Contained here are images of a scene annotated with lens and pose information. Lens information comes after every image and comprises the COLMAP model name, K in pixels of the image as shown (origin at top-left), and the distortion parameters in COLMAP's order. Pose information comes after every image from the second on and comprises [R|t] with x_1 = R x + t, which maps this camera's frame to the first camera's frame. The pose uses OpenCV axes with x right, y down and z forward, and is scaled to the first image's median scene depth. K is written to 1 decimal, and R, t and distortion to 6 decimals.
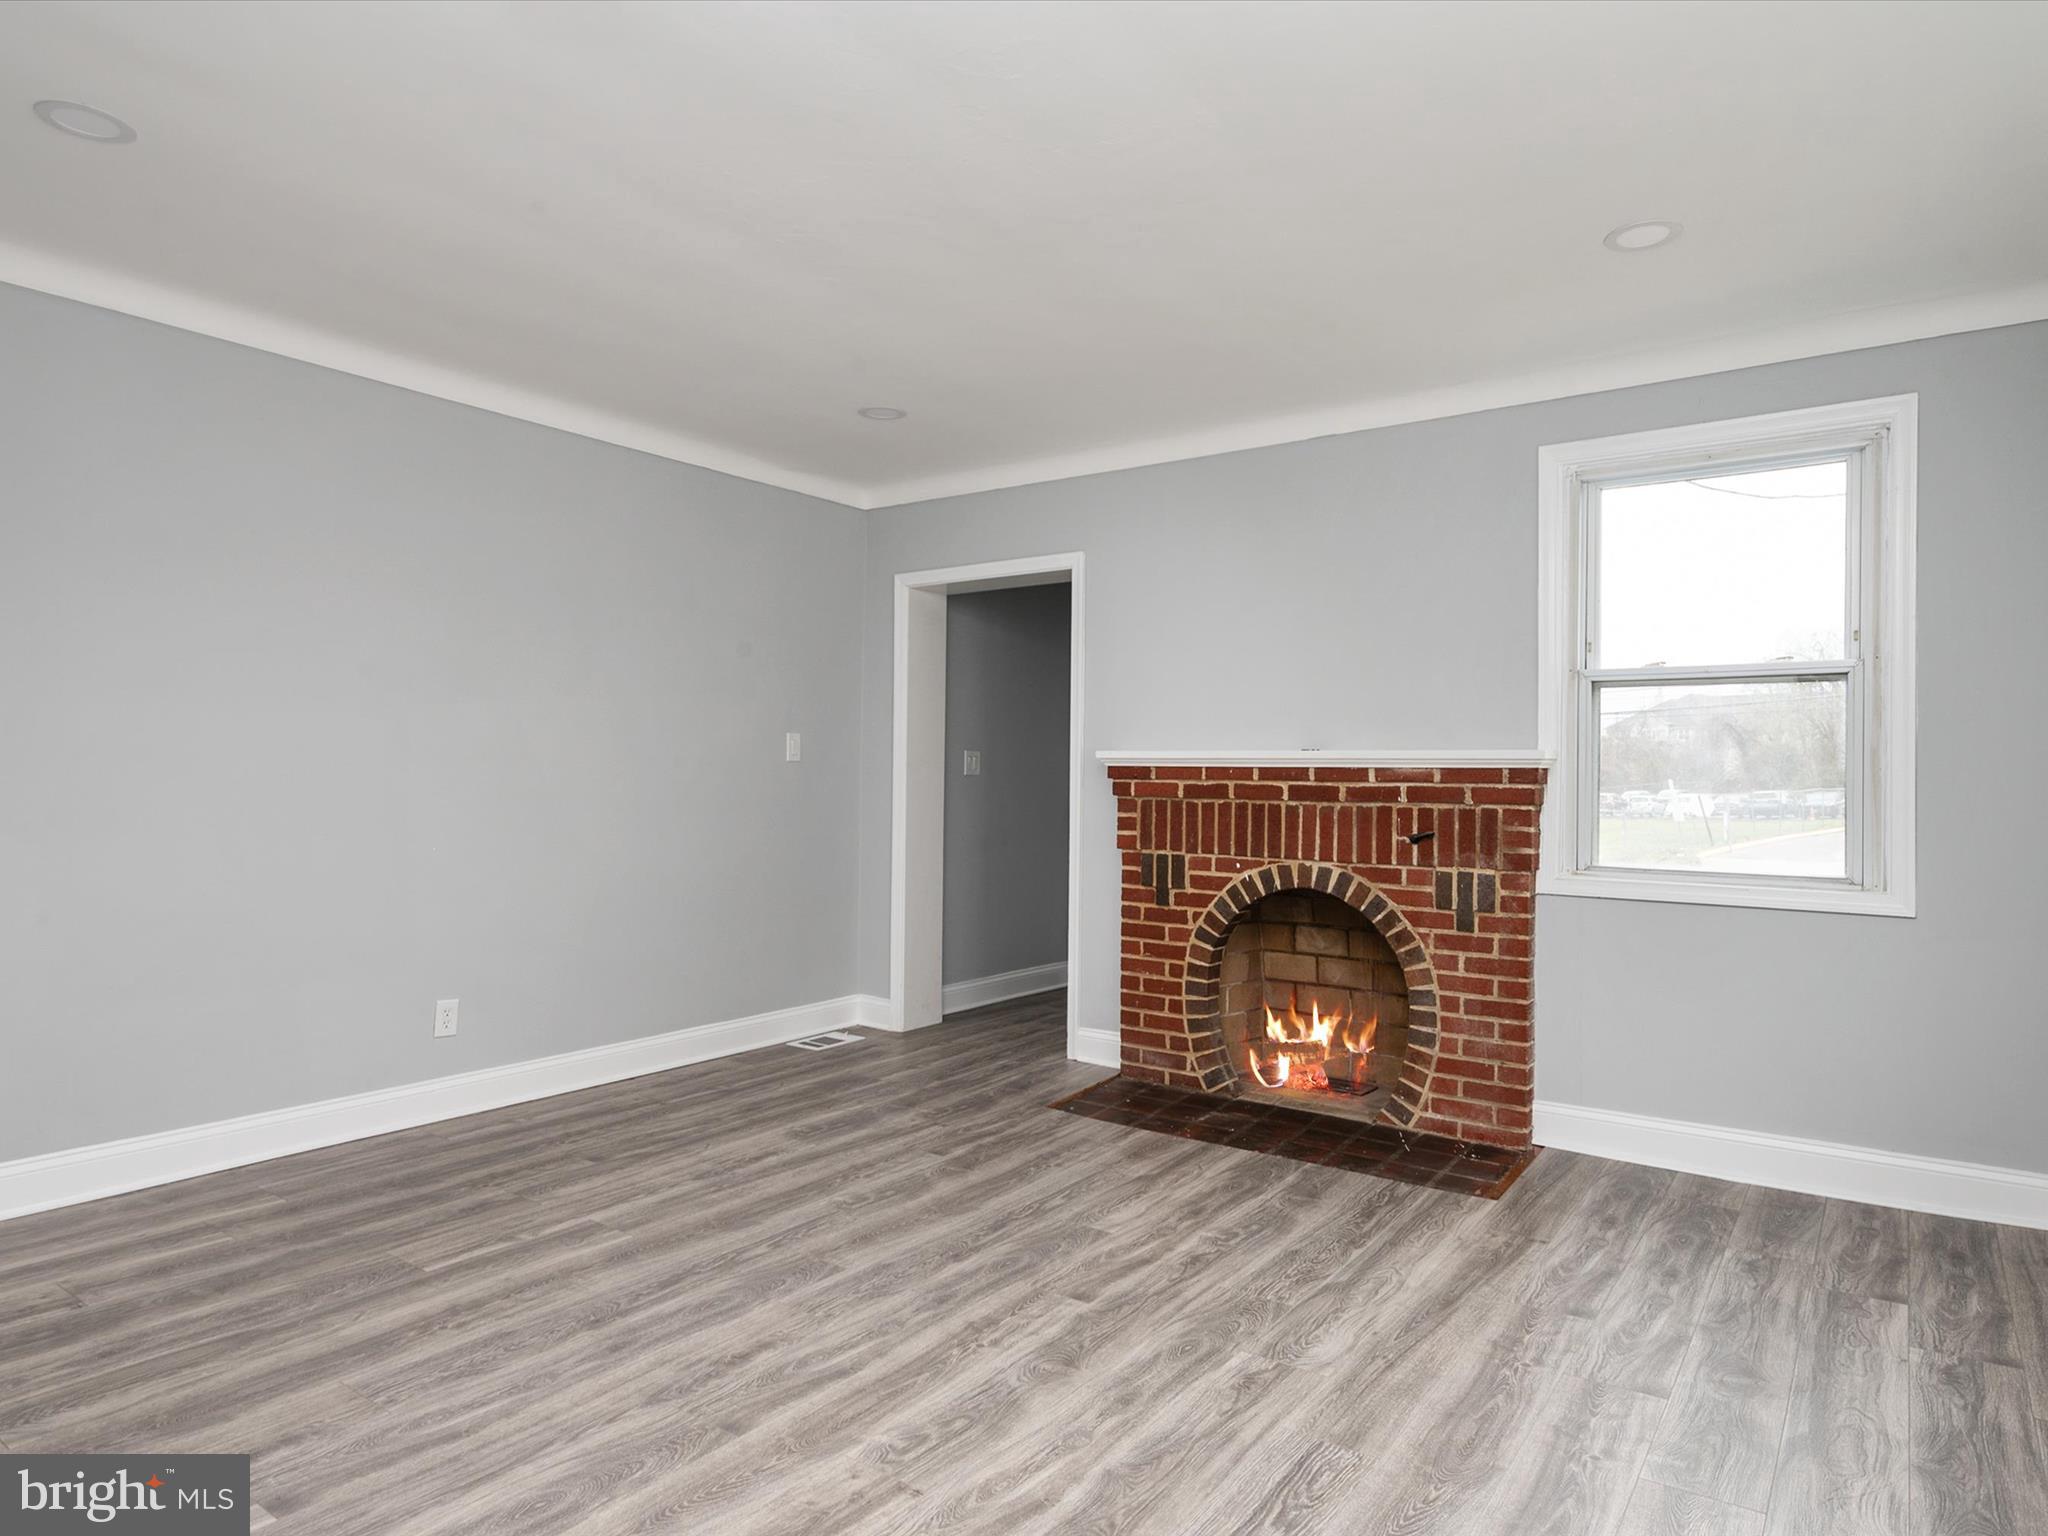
lens RADIAL K [[1238.2, 0, 1023.8], [0, 1238.2, 771.8], [0, 0, 1]] dist [0.008661, -0.000772]
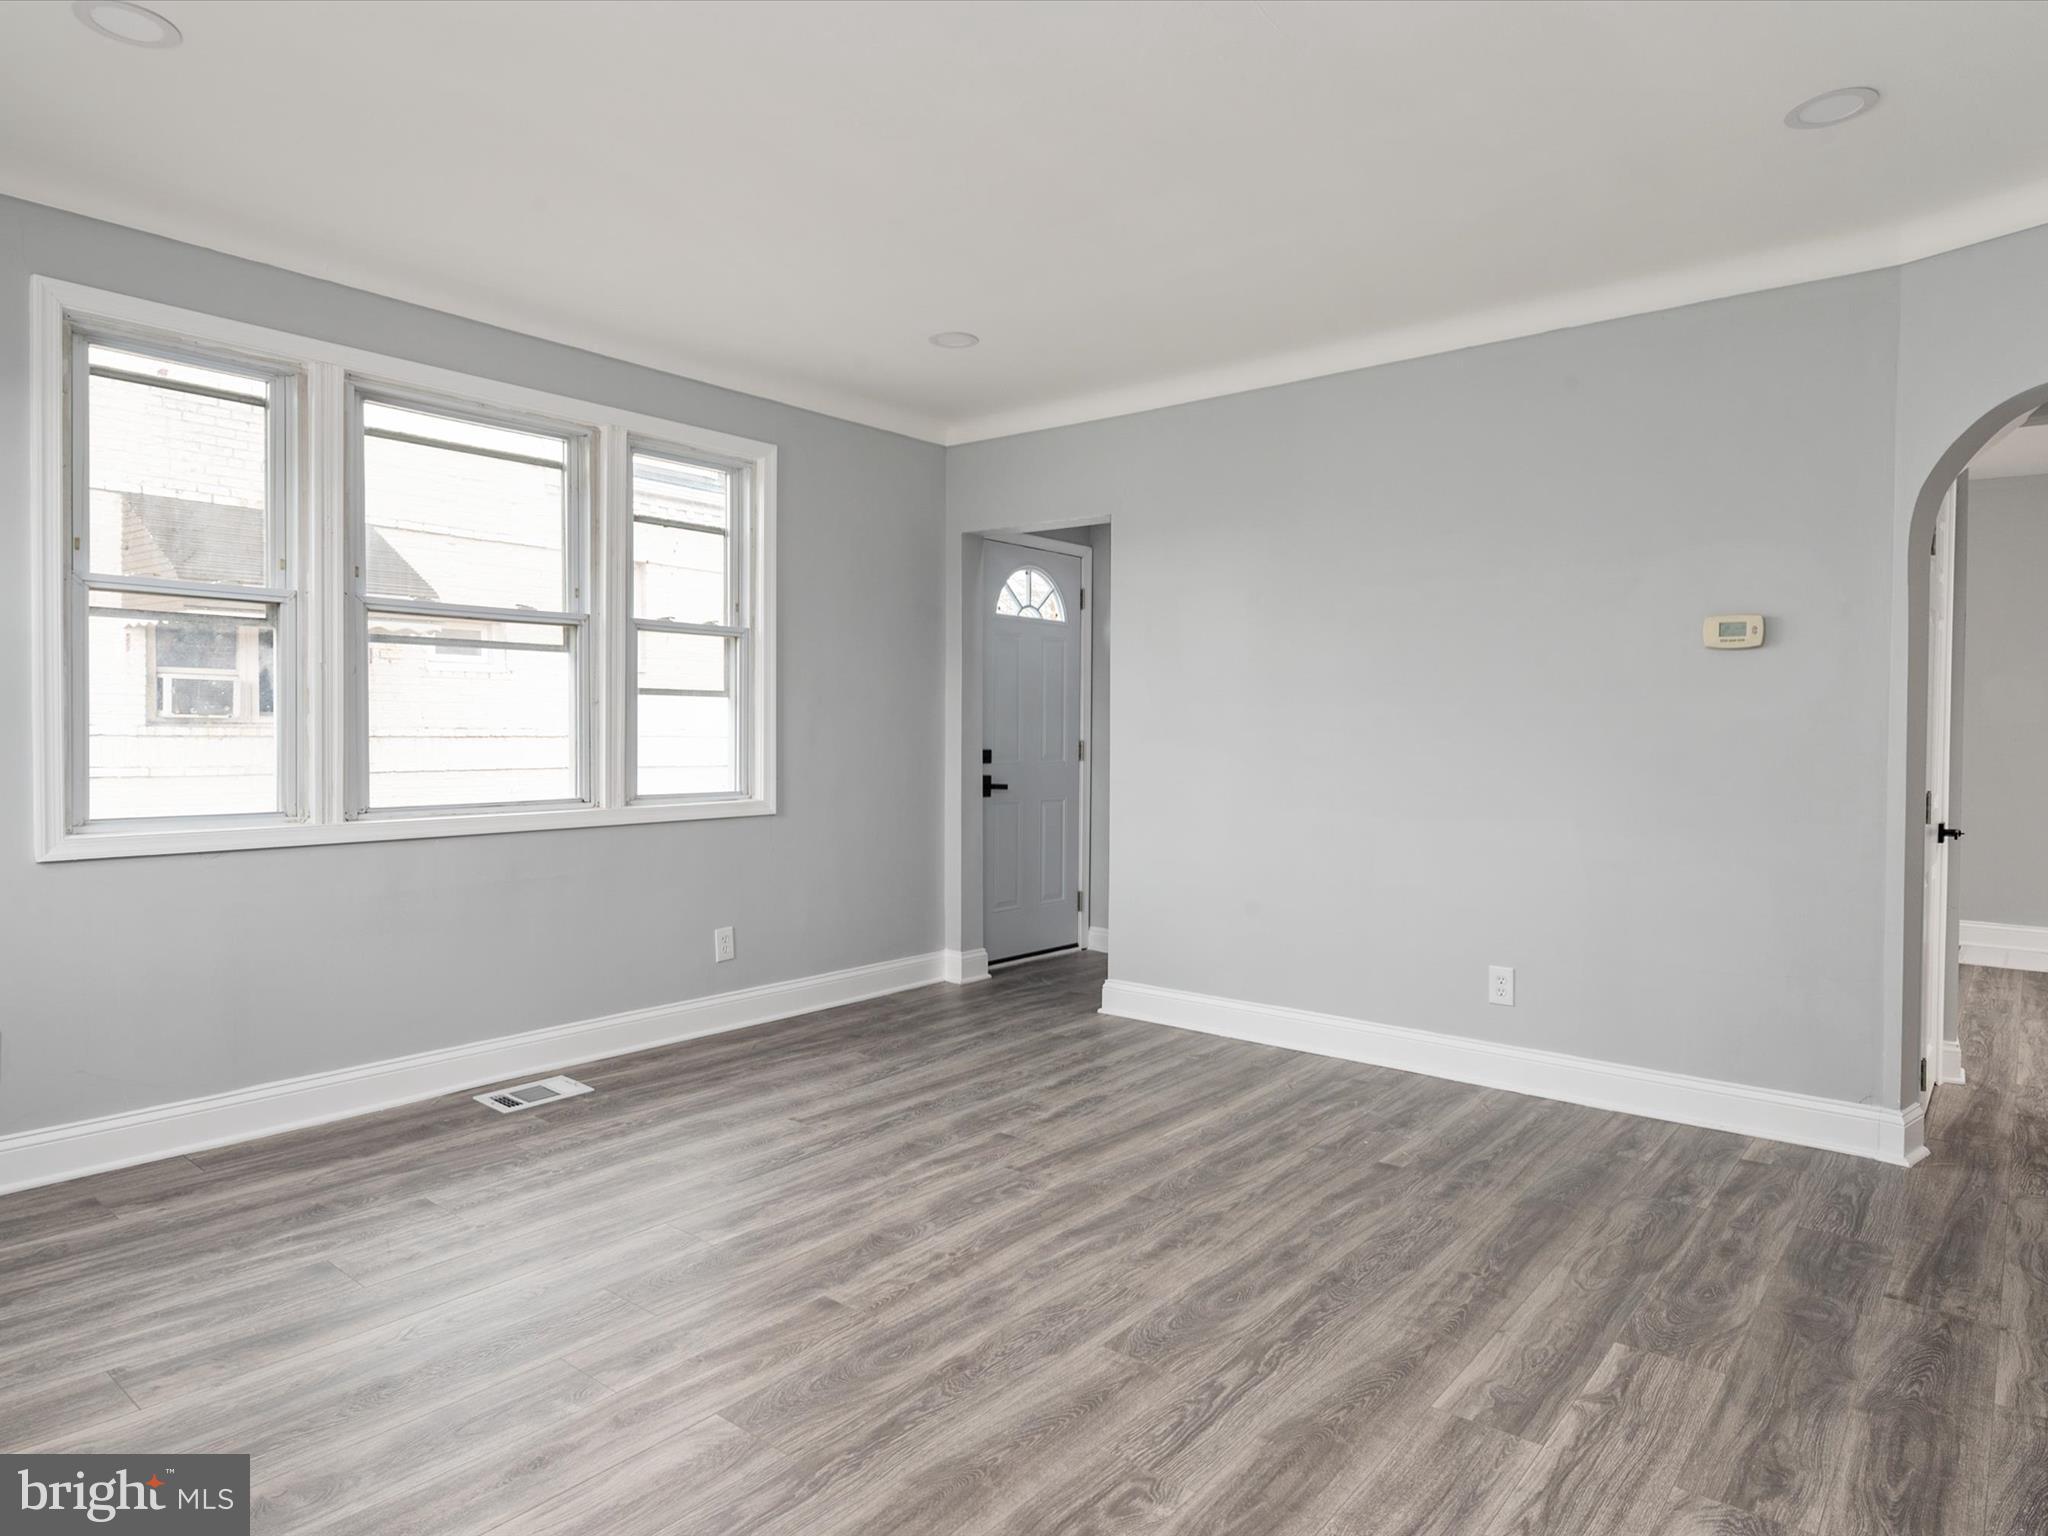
lens RADIAL K [[1238.2, 0, 1016.9], [0, 1238.2, 749.4], [0, 0, 1]] dist [0.008661, -0.000772]
pose [[-0.997281, -0.020762, 0.070705, -0.134388], [-0.019971, 0.999730, 0.011883, 0.012071], [-0.070932, 0.010438, -0.997427, 1.759057]]
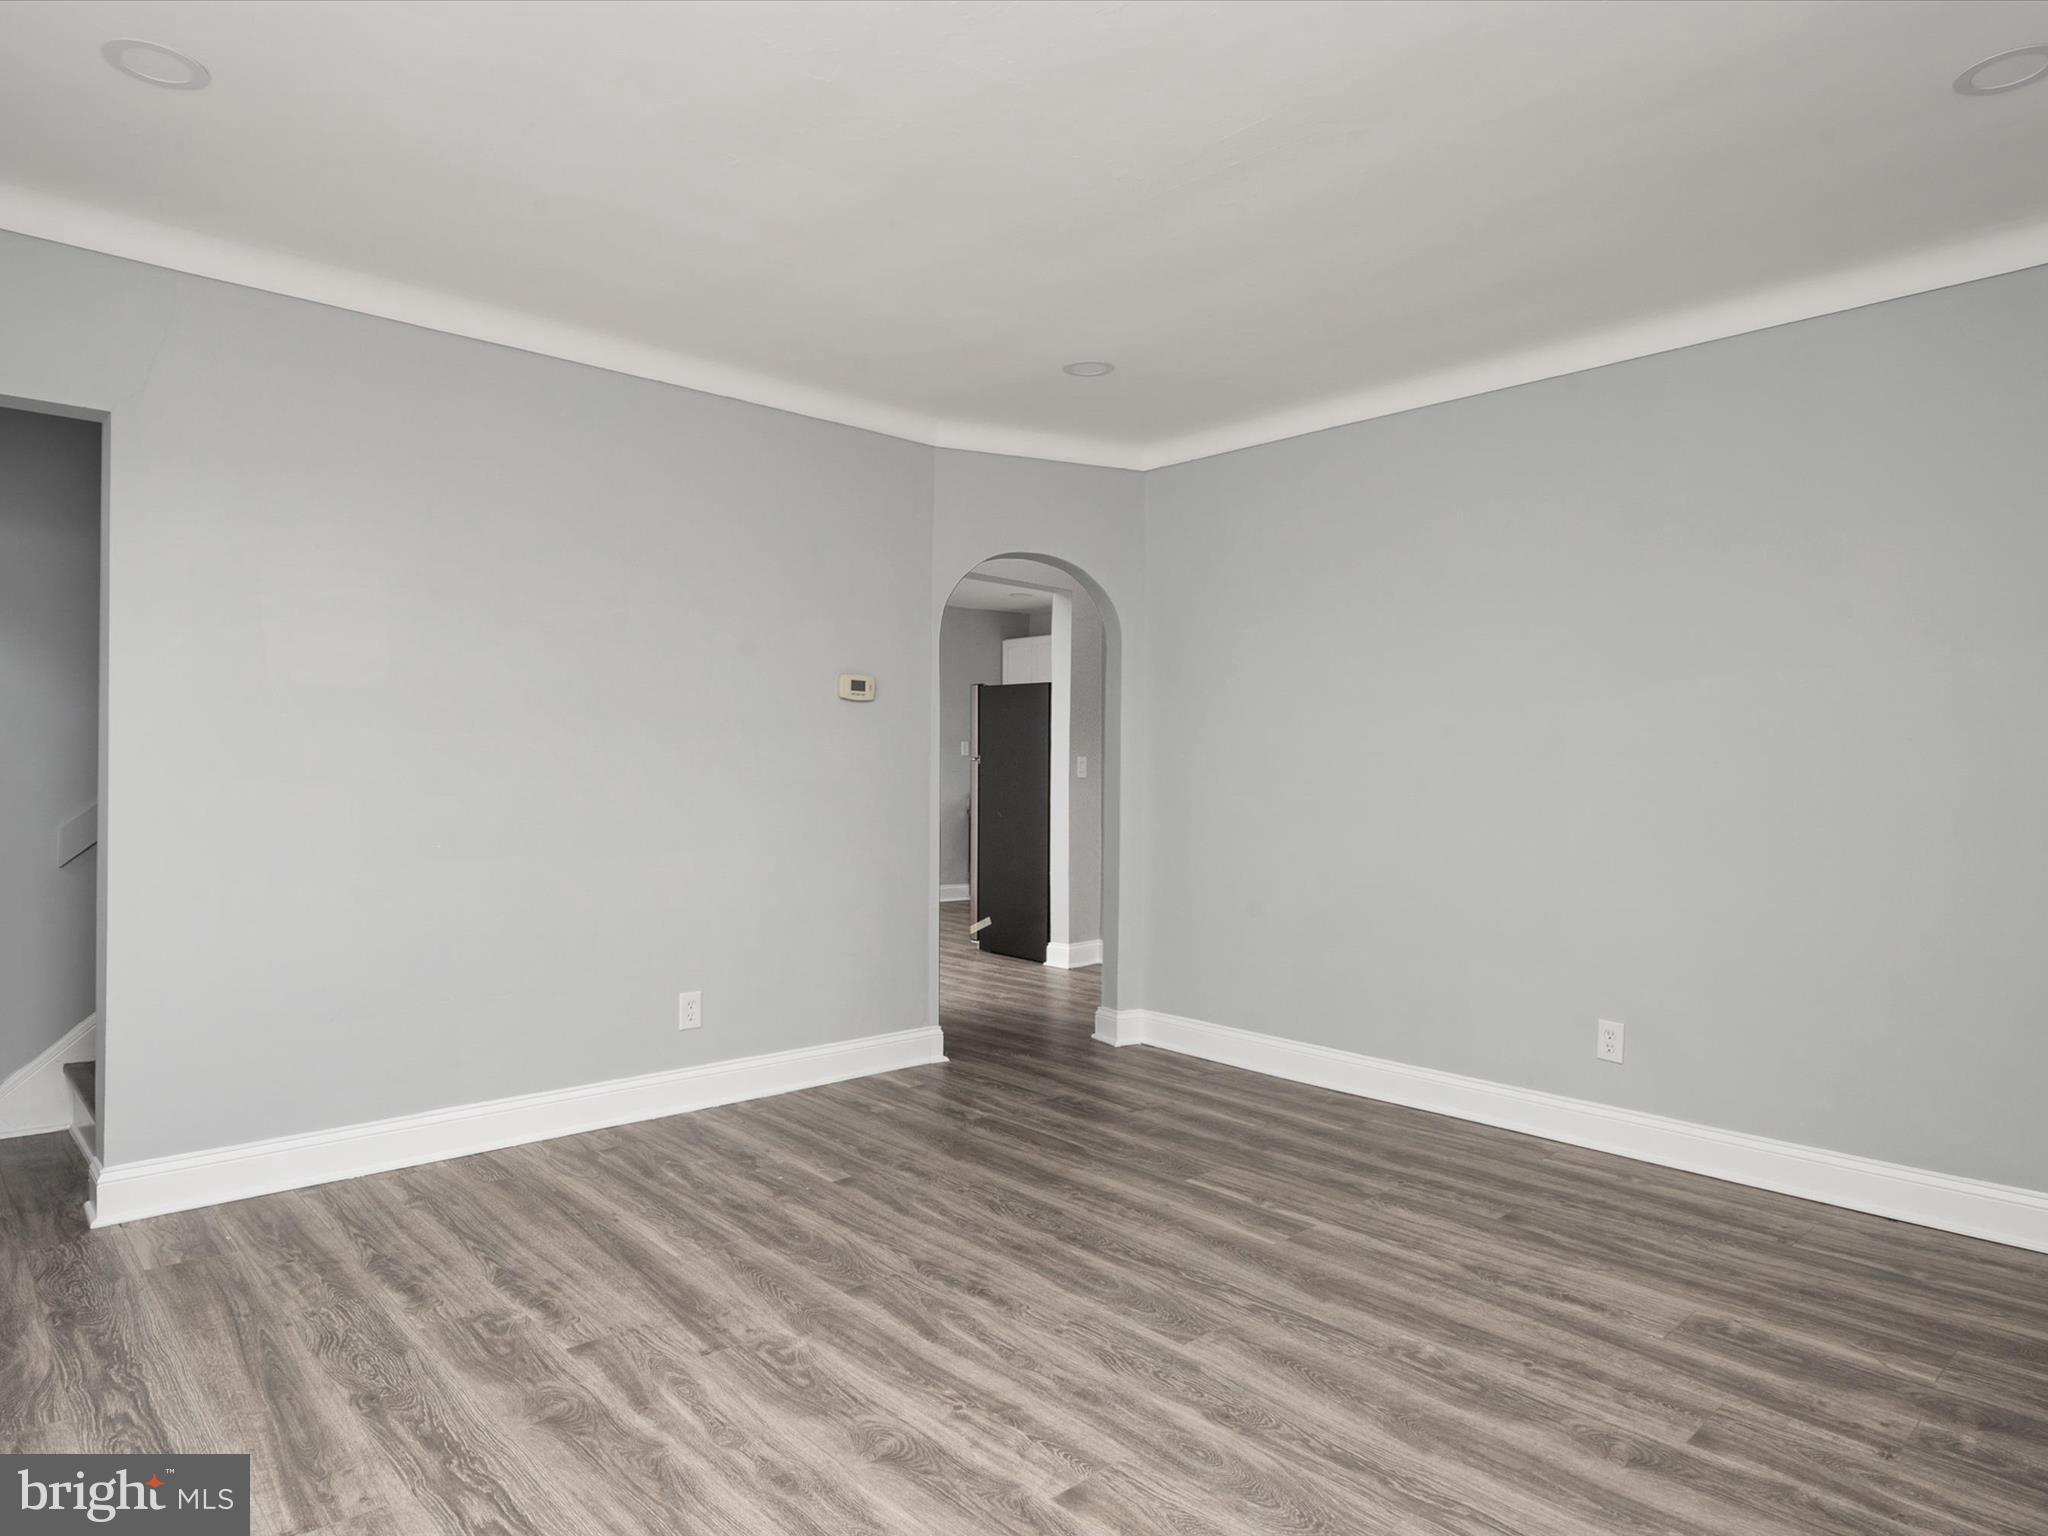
lens RADIAL K [[1238.2, 0, 1033.7], [0, 1238.2, 763.3], [0, 0, 1]] dist [0.008661, -0.000772]
pose [[-0.199000, -0.017377, -0.979845, 0.705855], [-0.006321, 0.999845, -0.016448, 0.016644], [0.979979, 0.002920, -0.199079, 1.049436]]
